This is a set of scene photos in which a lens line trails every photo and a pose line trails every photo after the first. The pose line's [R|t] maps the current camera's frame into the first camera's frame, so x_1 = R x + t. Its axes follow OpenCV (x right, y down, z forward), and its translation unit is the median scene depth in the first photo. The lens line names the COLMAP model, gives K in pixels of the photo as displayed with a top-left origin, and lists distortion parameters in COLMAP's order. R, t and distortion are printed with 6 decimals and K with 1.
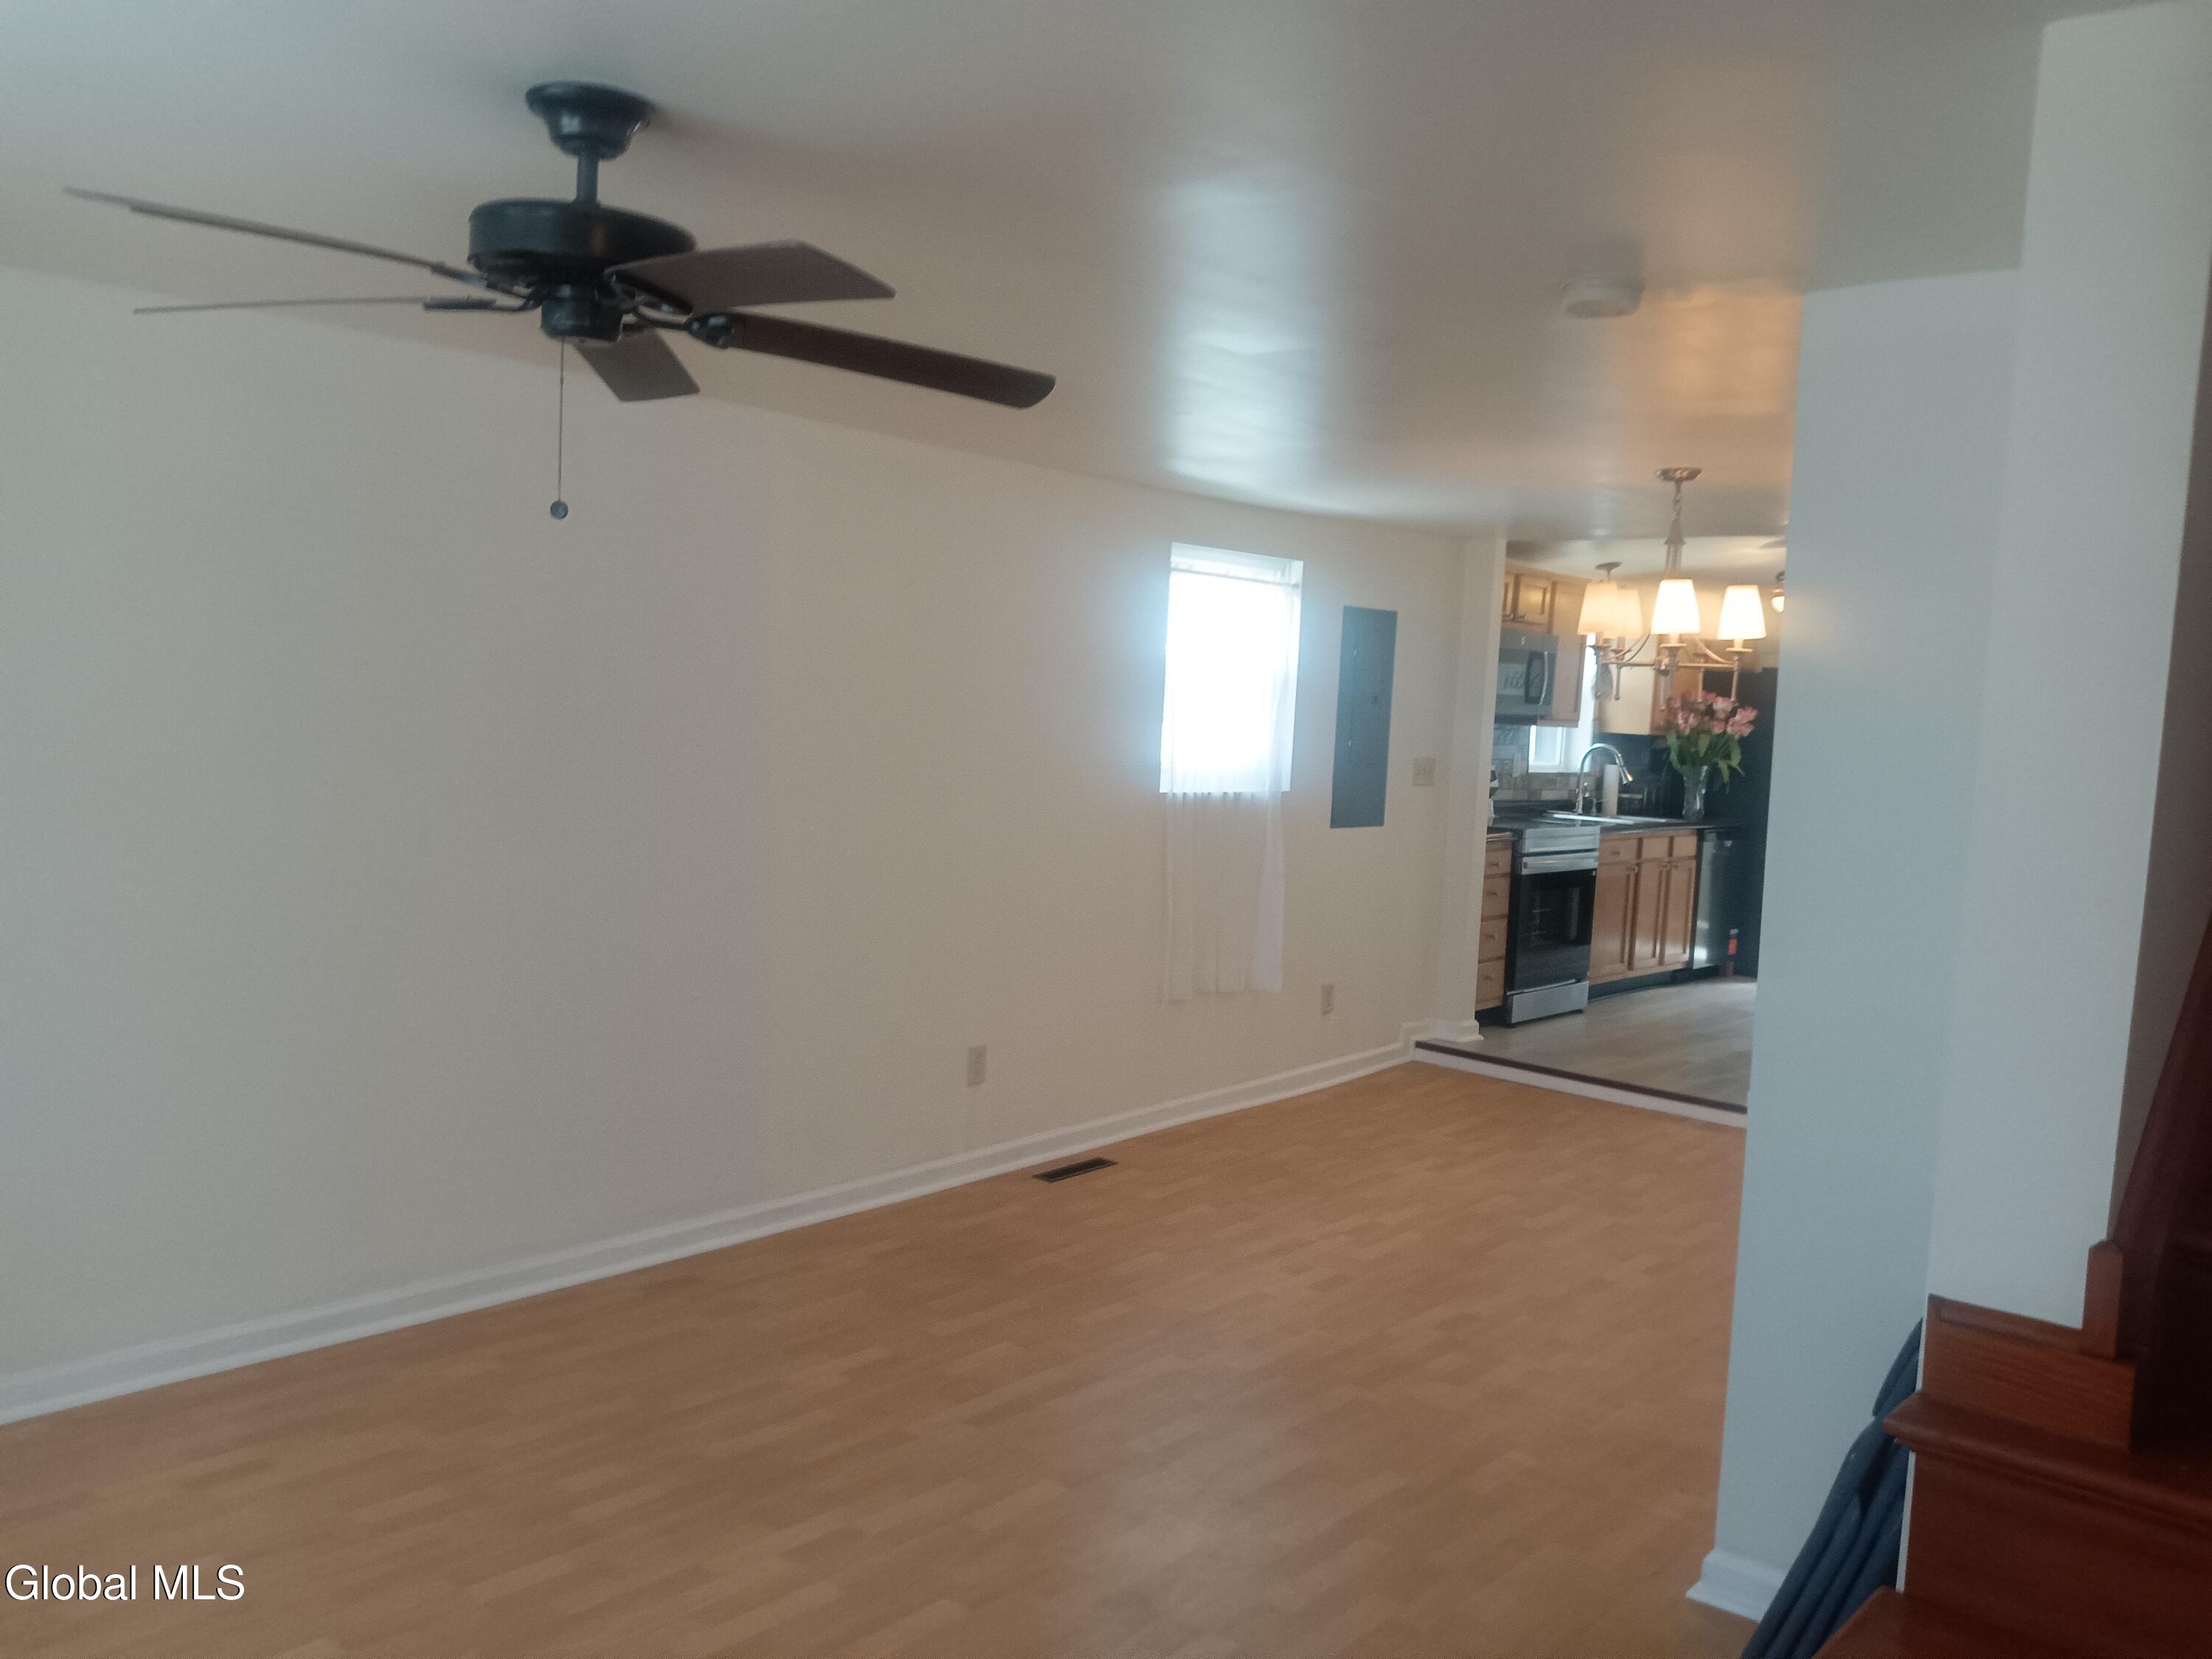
lens RADIAL K [[1768.6, 0, 1099.4], [0, 1768.6, 821.6], [0, 0, 1]] dist [0.091734, -0.170316]
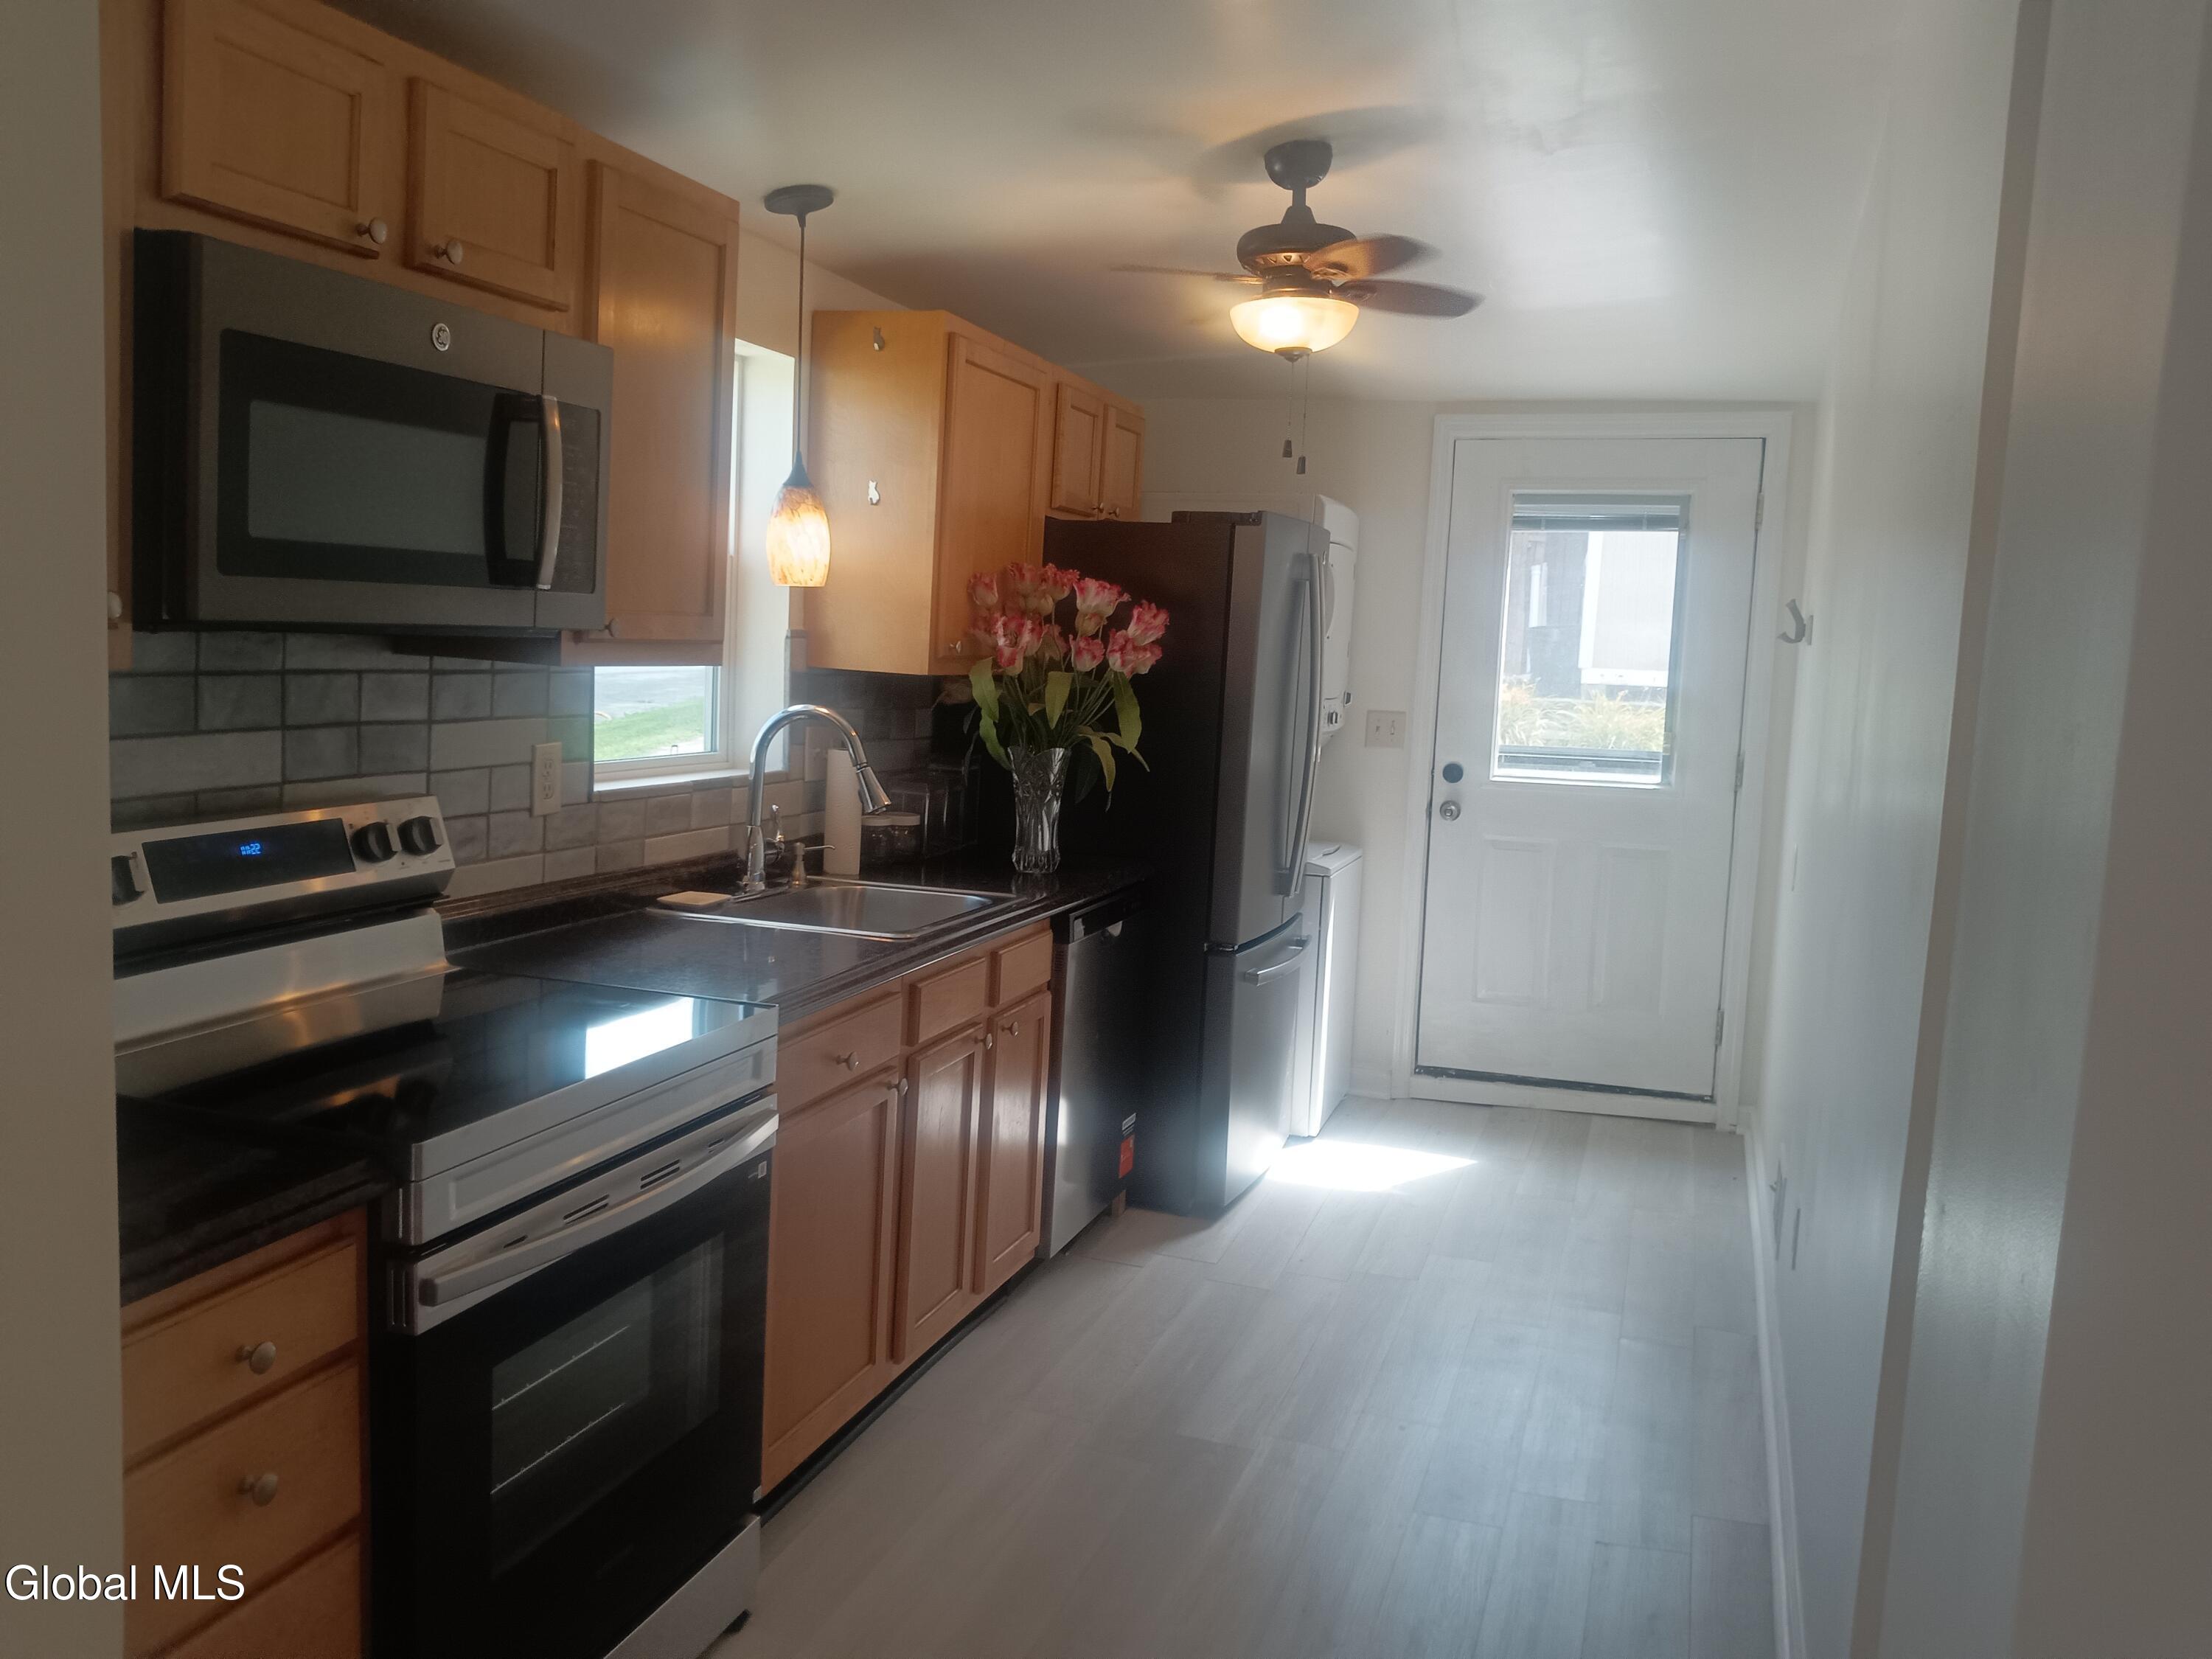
lens RADIAL K [[1768.6, 0, 1099.4], [0, 1768.6, 821.6], [0, 0, 1]] dist [0.091734, -0.170316]
pose [[0.924797, -0.048958, 0.377297, 0.194594], [0.026723, 0.997596, 0.063946, -0.040700], [-0.379520, -0.049055, 0.923882, 0.623539]]
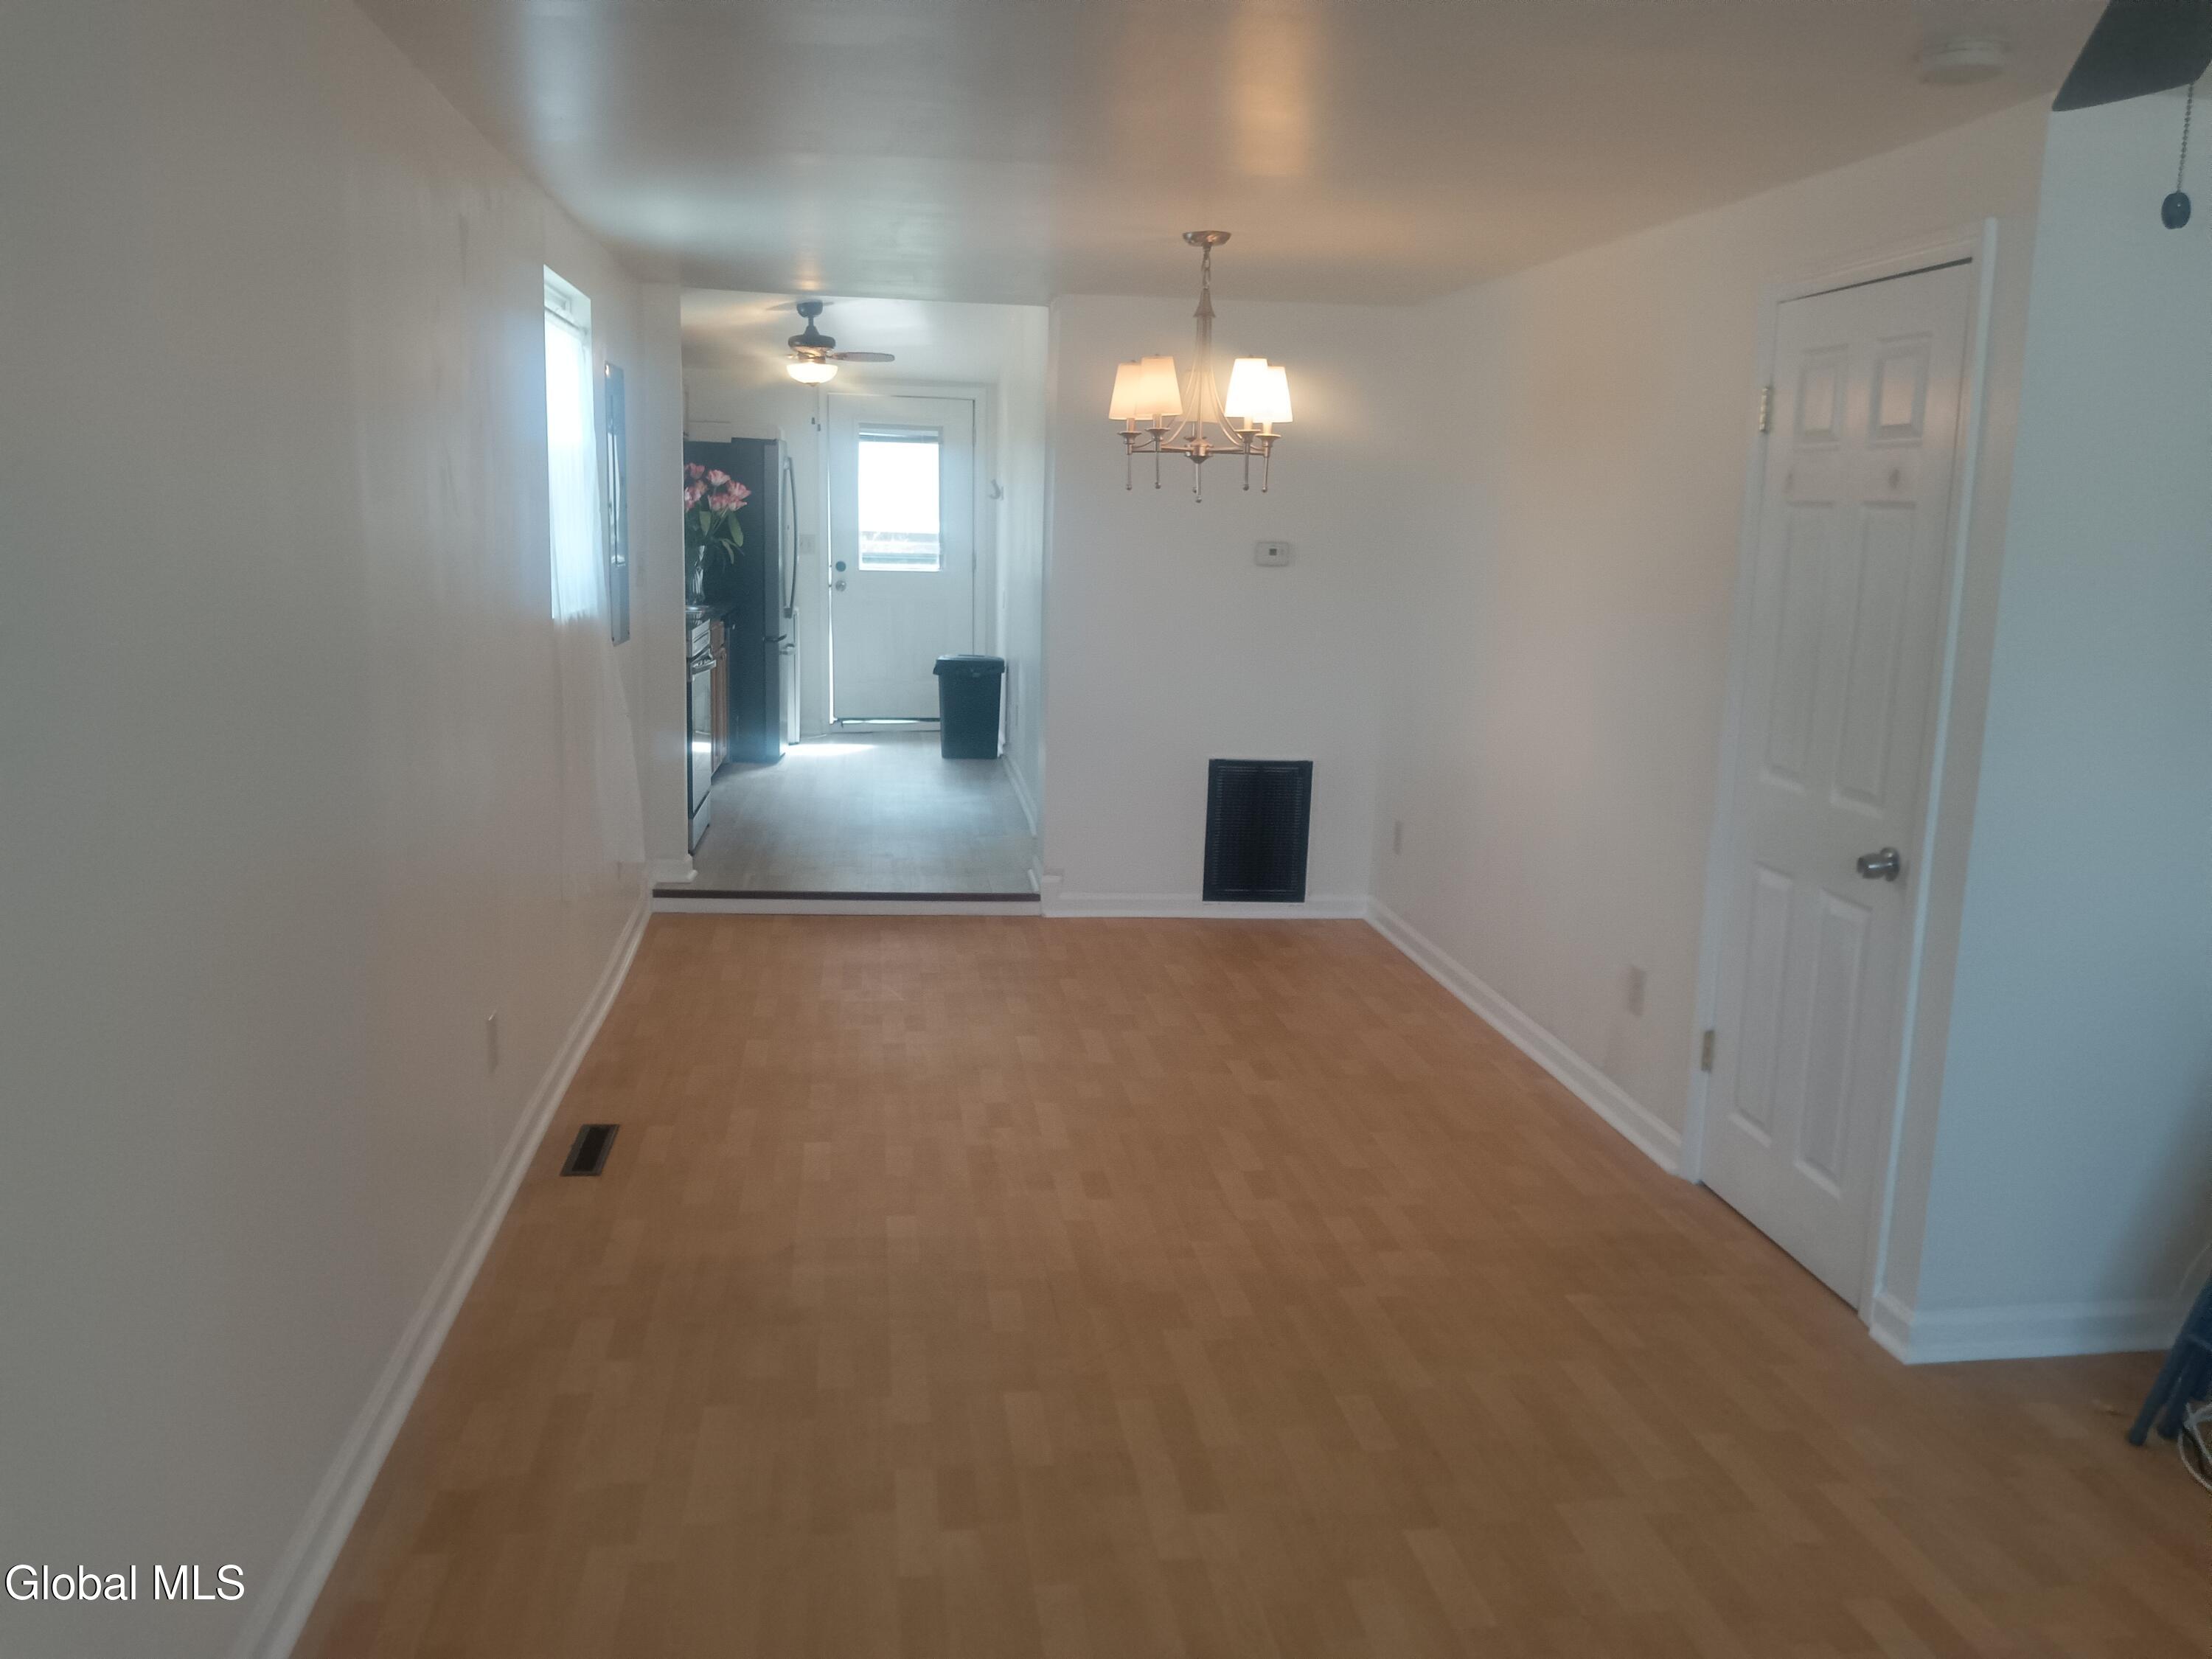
lens RADIAL K [[1768.6, 0, 1099.4], [0, 1768.6, 821.6], [0, 0, 1]] dist [0.091734, -0.170316]
pose [[0.674198, -0.148149, 0.723539, -0.221246], [0.051781, 0.986745, 0.153793, -0.021502], [-0.736733, -0.066222, 0.672933, 0.208926]]
